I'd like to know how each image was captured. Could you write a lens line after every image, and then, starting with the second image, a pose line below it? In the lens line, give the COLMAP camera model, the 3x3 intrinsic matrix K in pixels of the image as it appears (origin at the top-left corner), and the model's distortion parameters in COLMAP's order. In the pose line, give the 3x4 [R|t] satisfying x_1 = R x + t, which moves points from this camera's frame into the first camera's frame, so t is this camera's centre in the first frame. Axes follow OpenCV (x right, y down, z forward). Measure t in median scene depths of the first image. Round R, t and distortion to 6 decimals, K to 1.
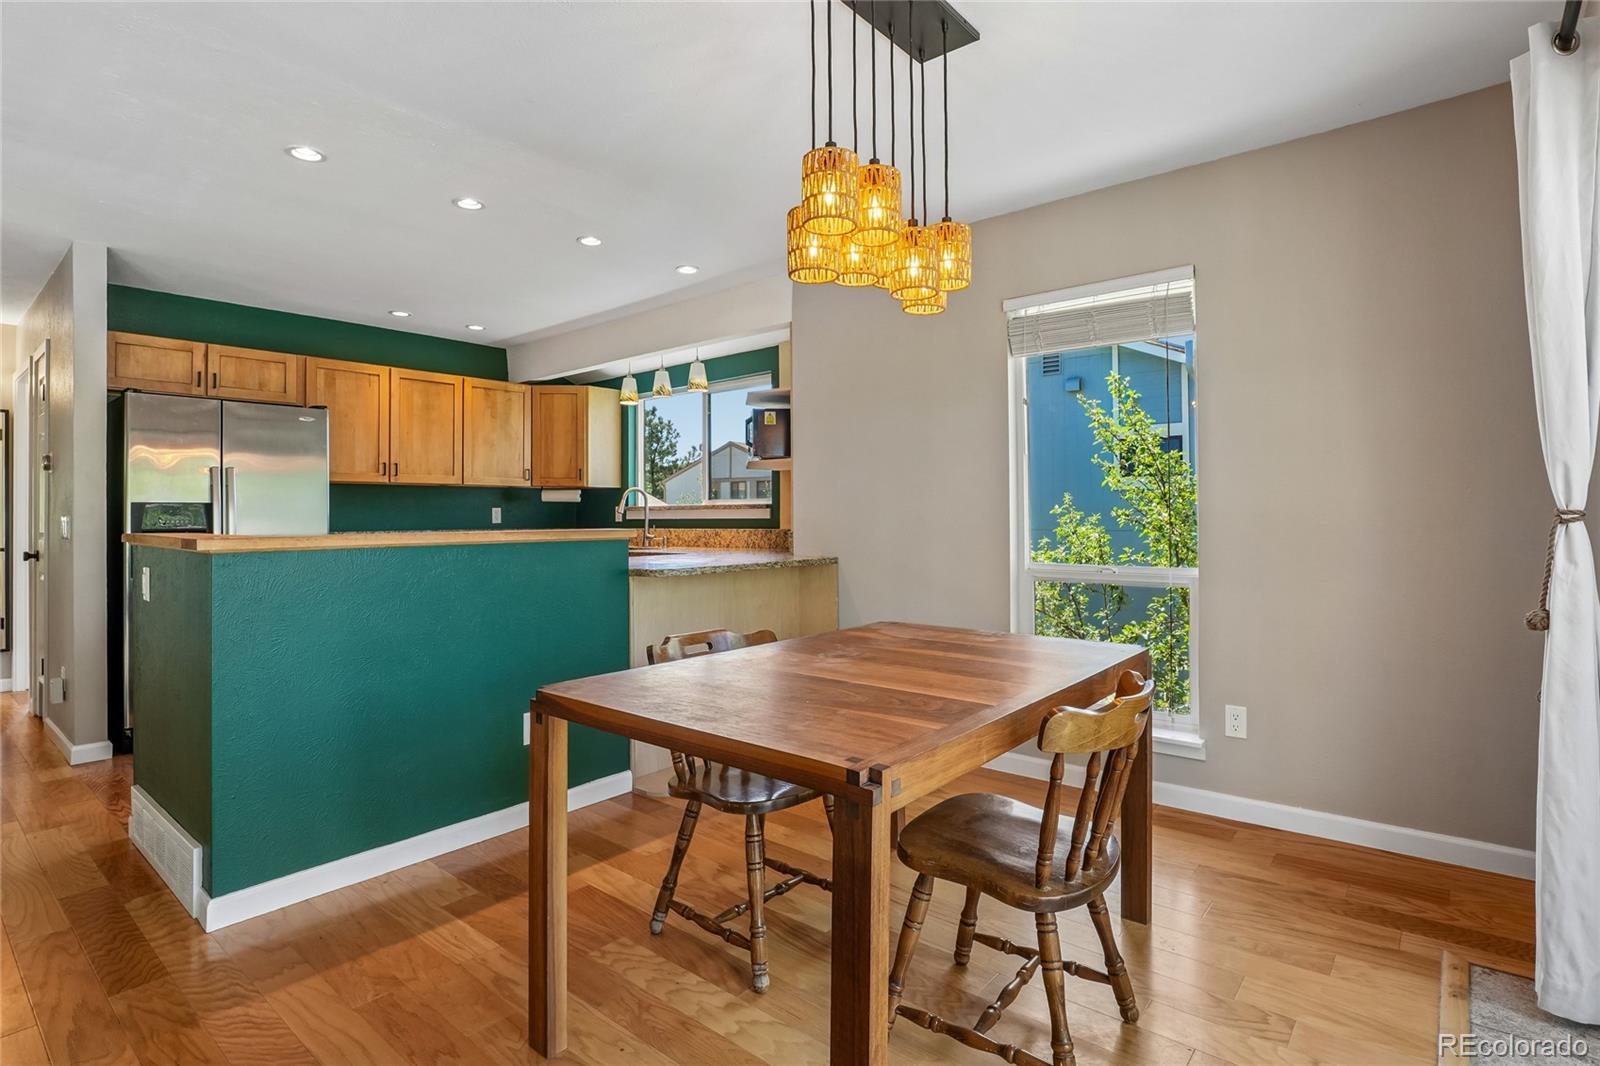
lens RADIAL K [[783.3, 0, 790.5], [0, 783.3, 513.1], [0, 0, 1]] dist [-0.017766, 0.001506]
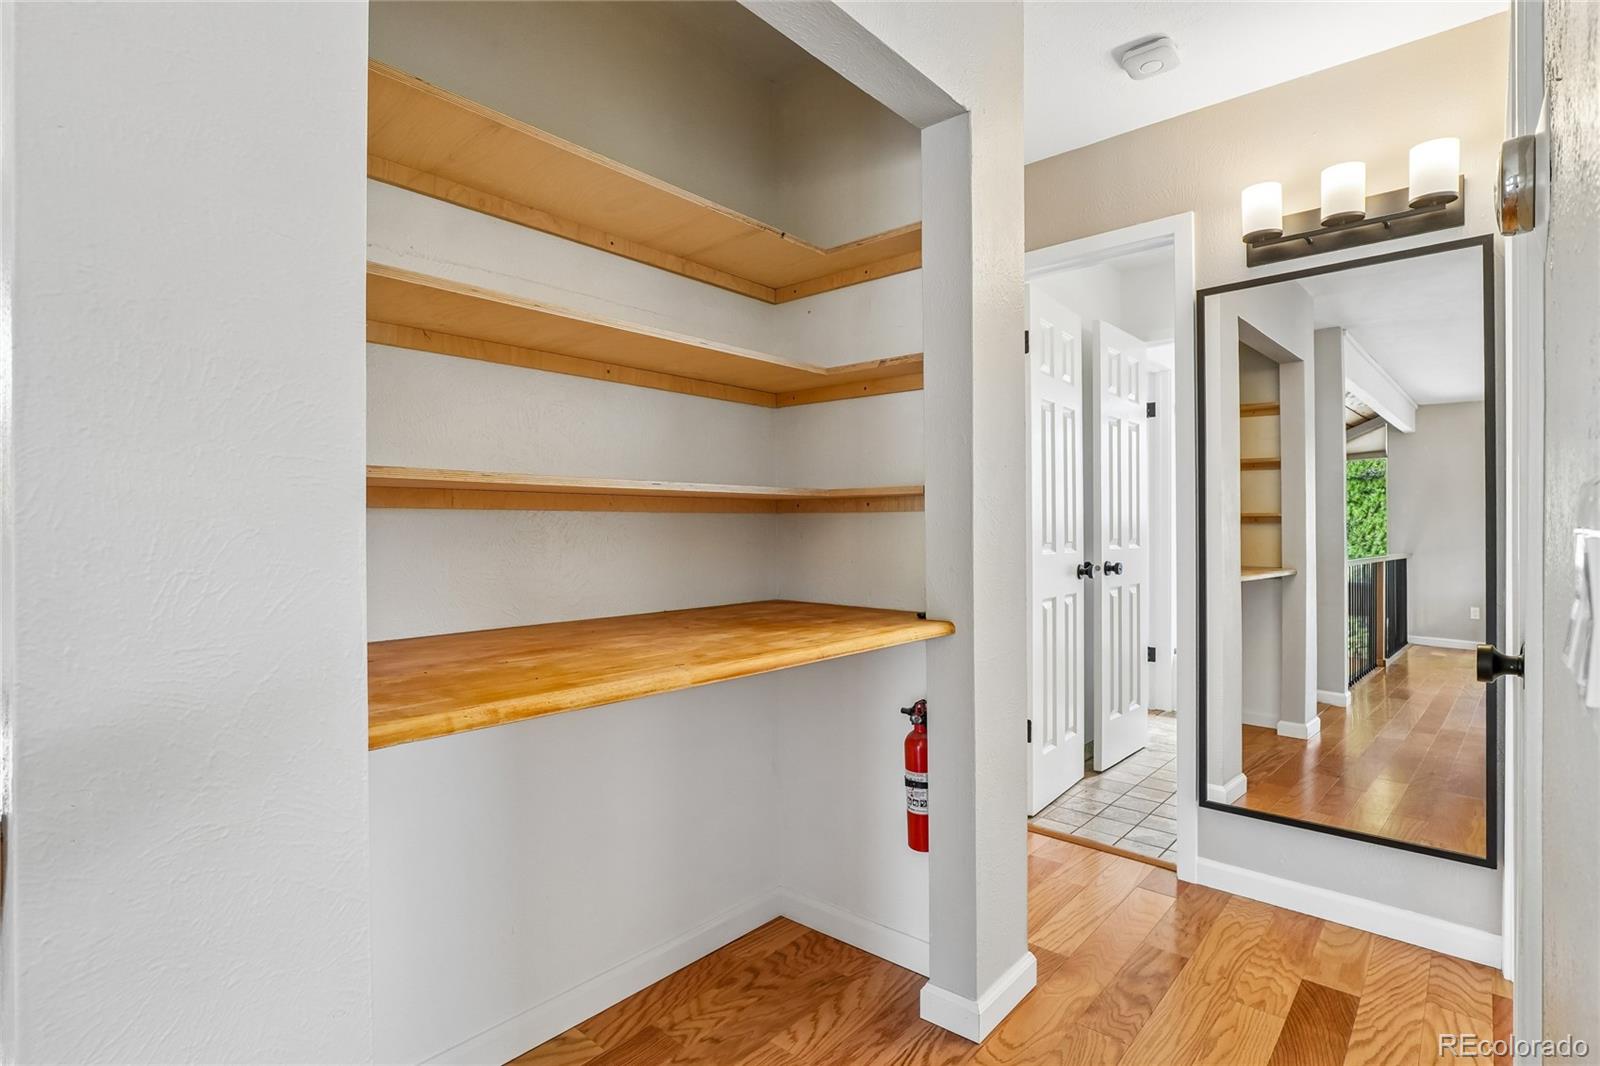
lens RADIAL K [[794.3, 0, 800.0], [0, 794.3, 533.0], [0, 0, 1]] dist [-0.026572, 0.000687]
pose [[-0.028088, 0.012122, -0.999532, -0.633504], [0.008401, 0.999894, 0.011891, 0.007337], [0.999570, -0.008063, -0.028187, 0.679633]]
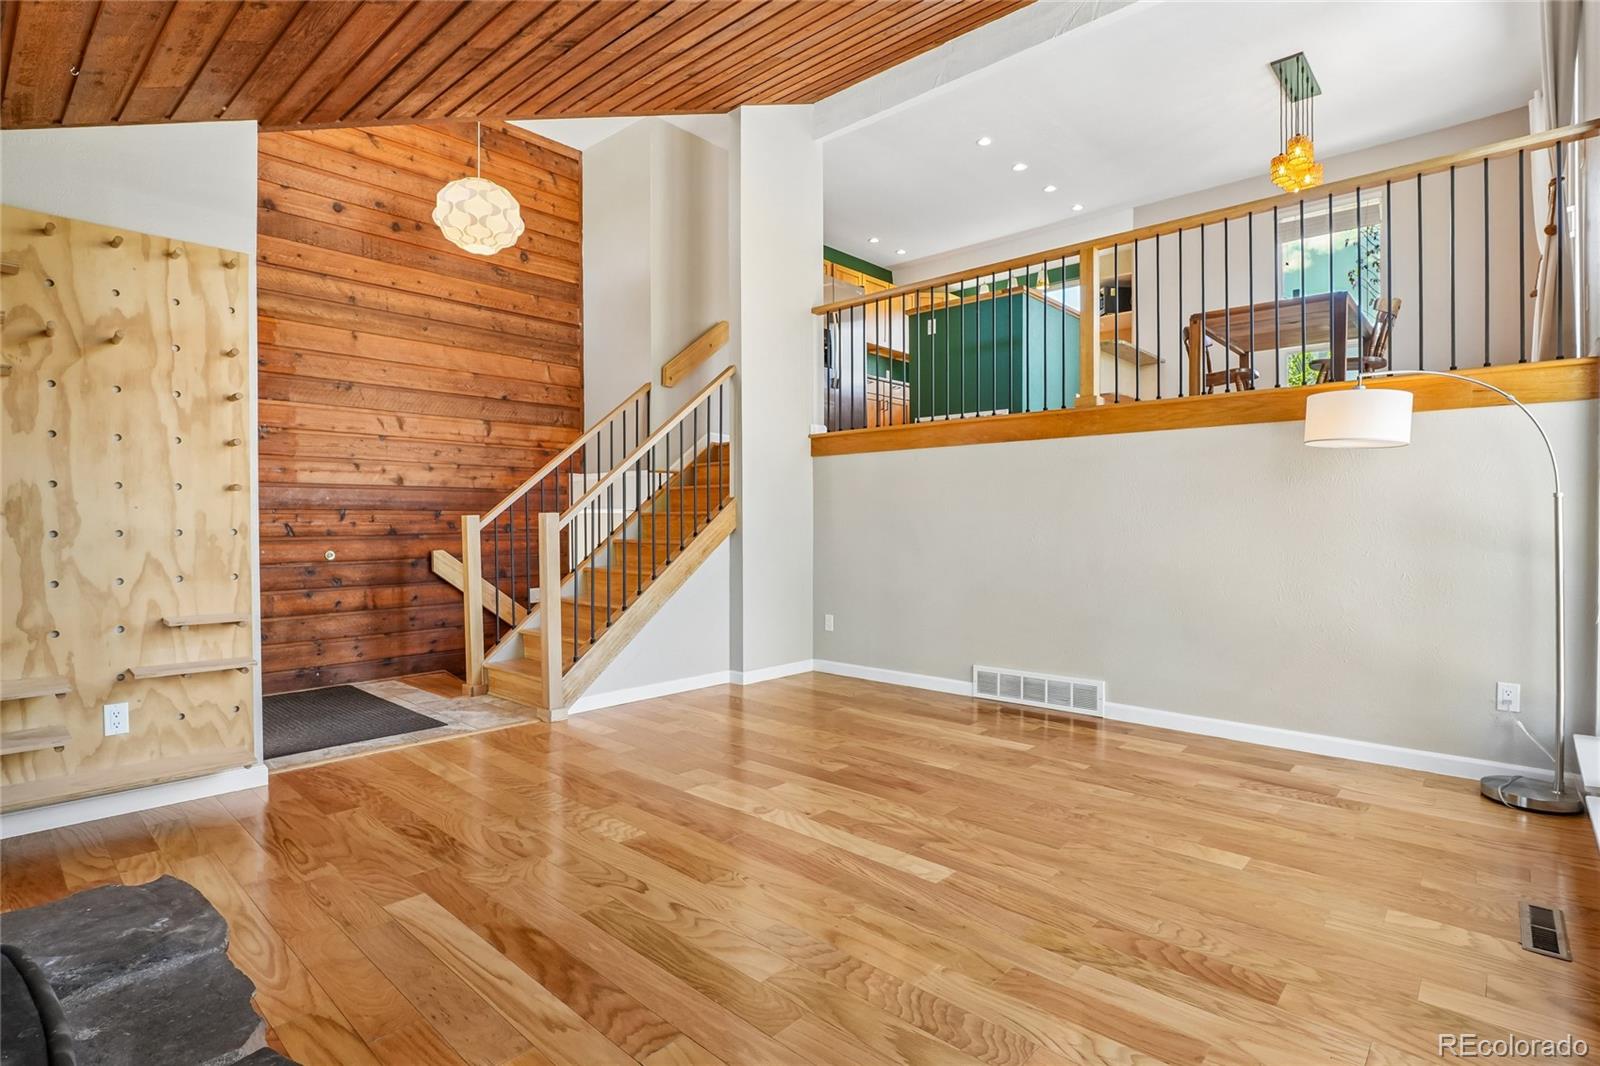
lens RADIAL K [[794.3, 0, 800.0], [0, 794.3, 533.0], [0, 0, 1]] dist [-0.026572, 0.000687]
pose [[0.999535, 0.002623, -0.030376, -0.602089], [-0.002146, 0.999874, 0.015721, 0.356253], [0.030413, -0.015648, 0.999415, -0.744615]]
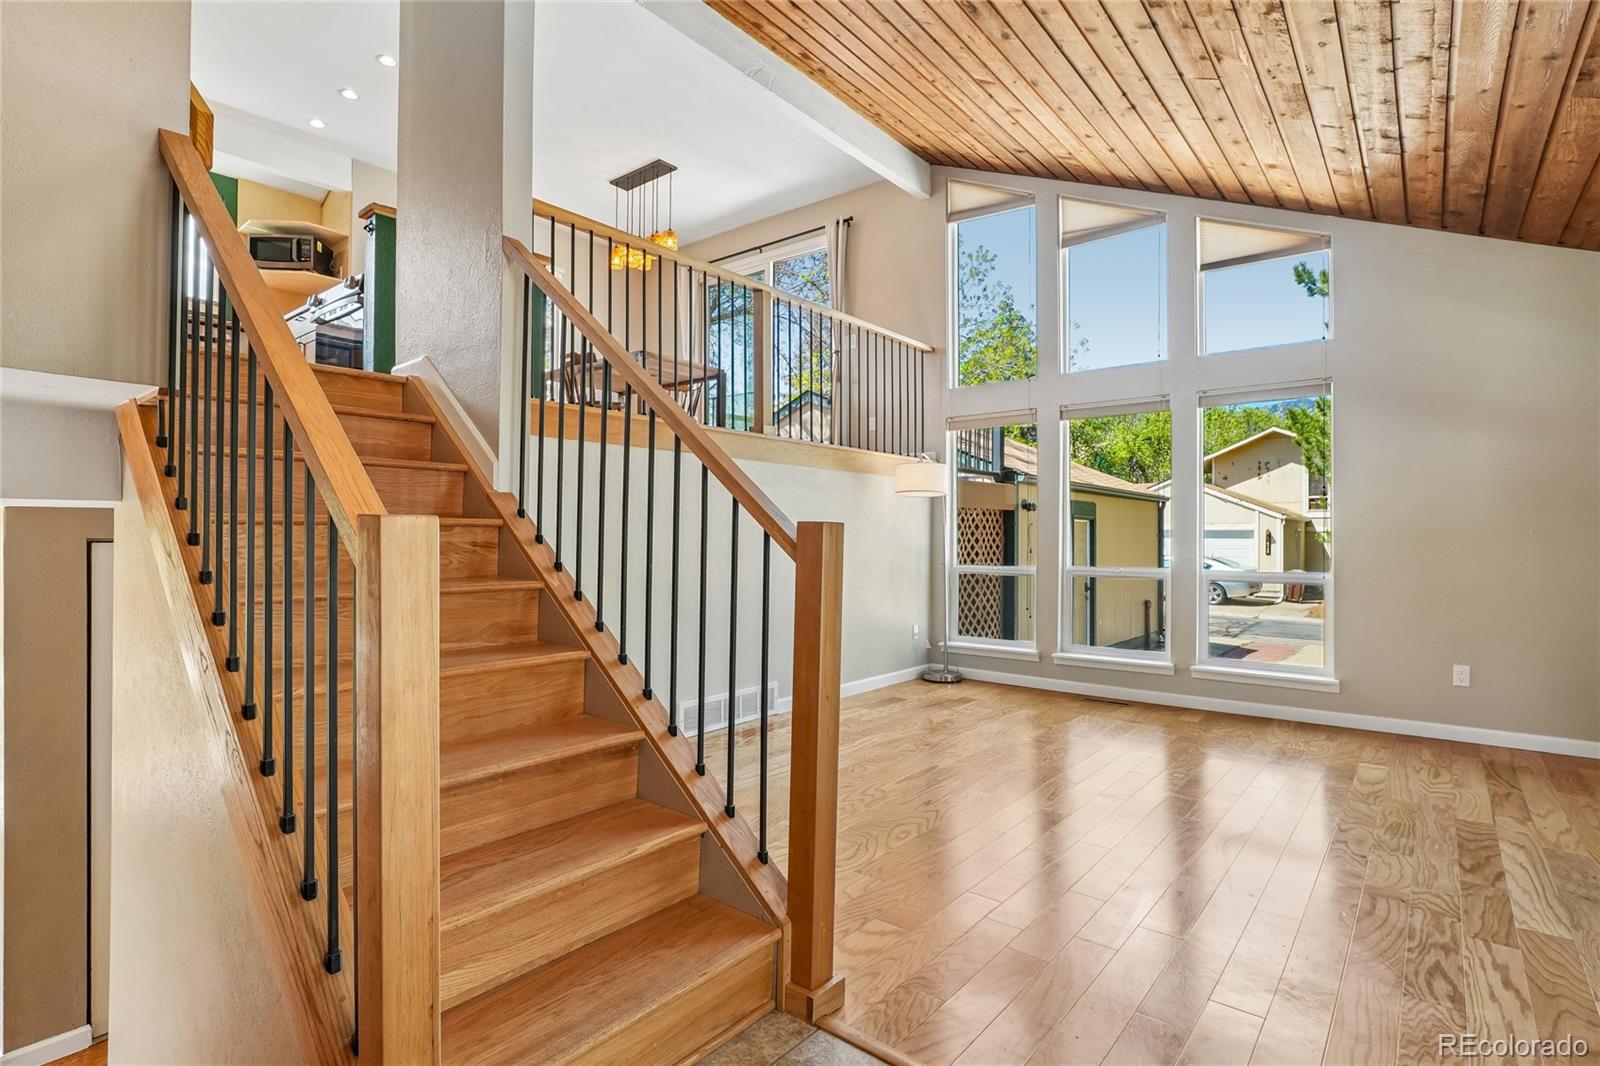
lens RADIAL K [[784.0, 0, 805.3], [0, 784.0, 533.3], [0, 0, 1]] dist [-0.030417, 0.007451]
pose [[-0.024732, 0.010186, 0.999642, -1.263158], [-0.004769, 0.999936, -0.010307, 0.358878], [-0.999683, -0.005022, -0.024681, 0.123126]]
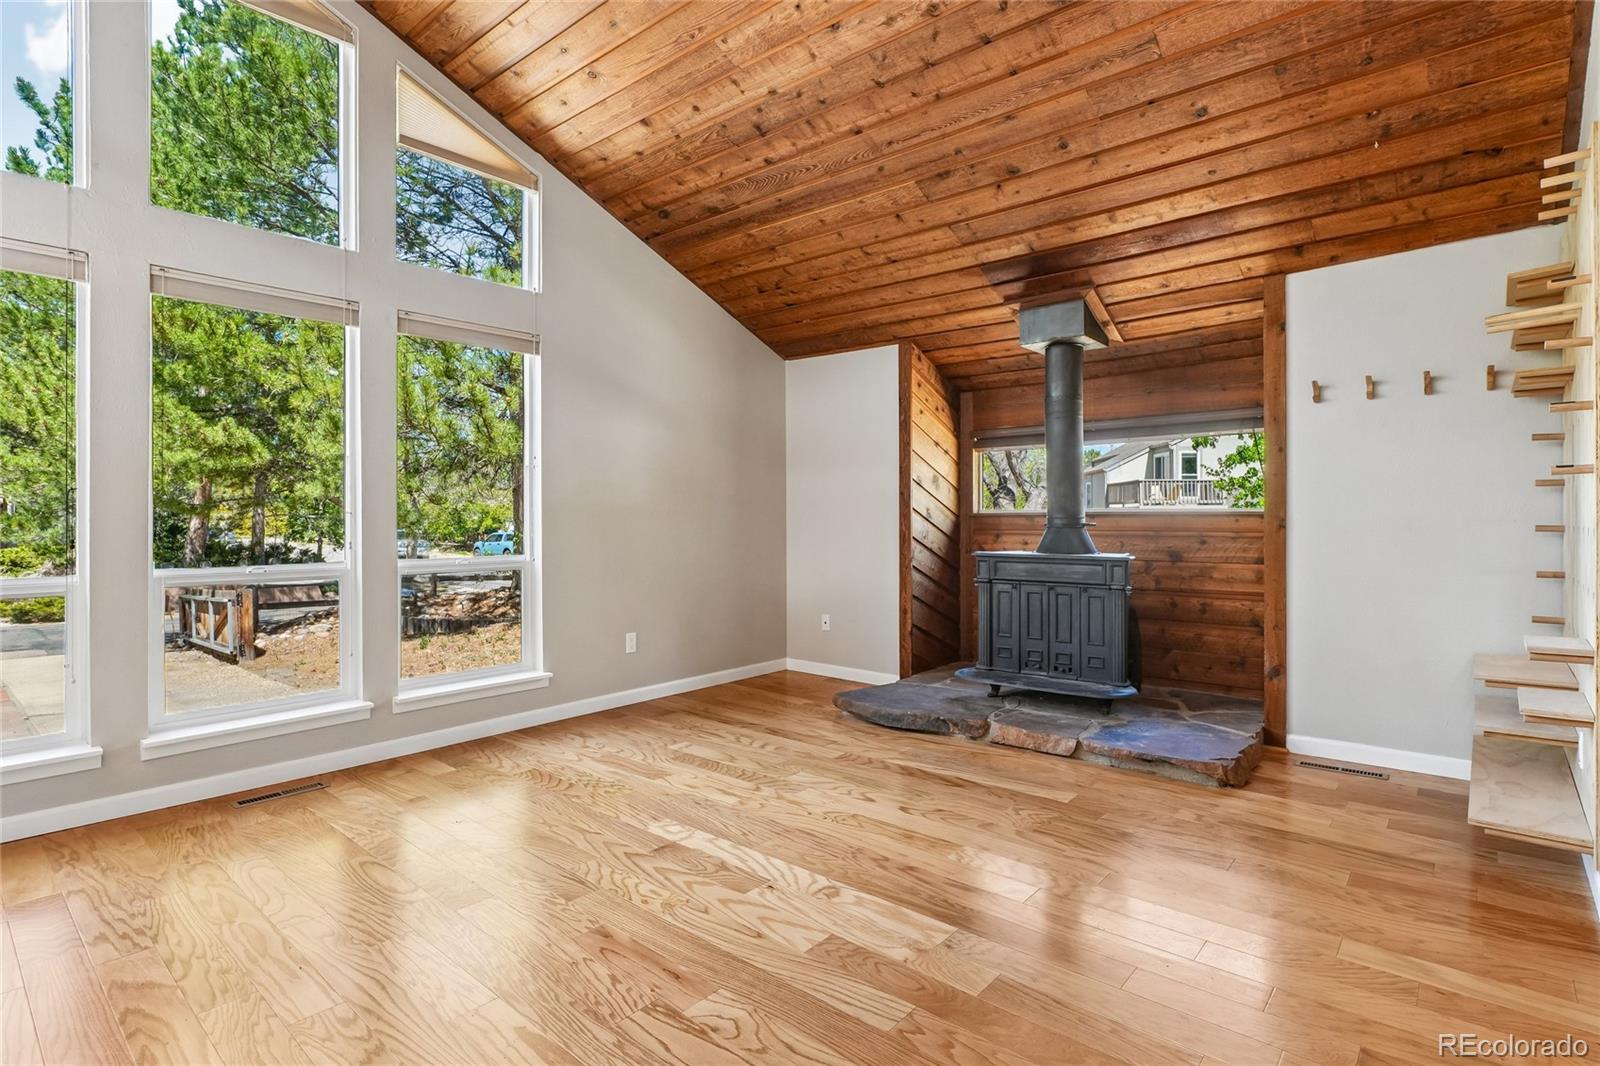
lens RADIAL K [[783.3, 0, 790.5], [0, 783.3, 513.1], [0, 0, 1]] dist [-0.017766, 0.001506]
pose [[-0.999927, 0.006668, 0.010114, -0.631709], [0.006614, 0.999964, -0.005408, 0.355076], [-0.010150, -0.005341, -0.999934, 0.310270]]
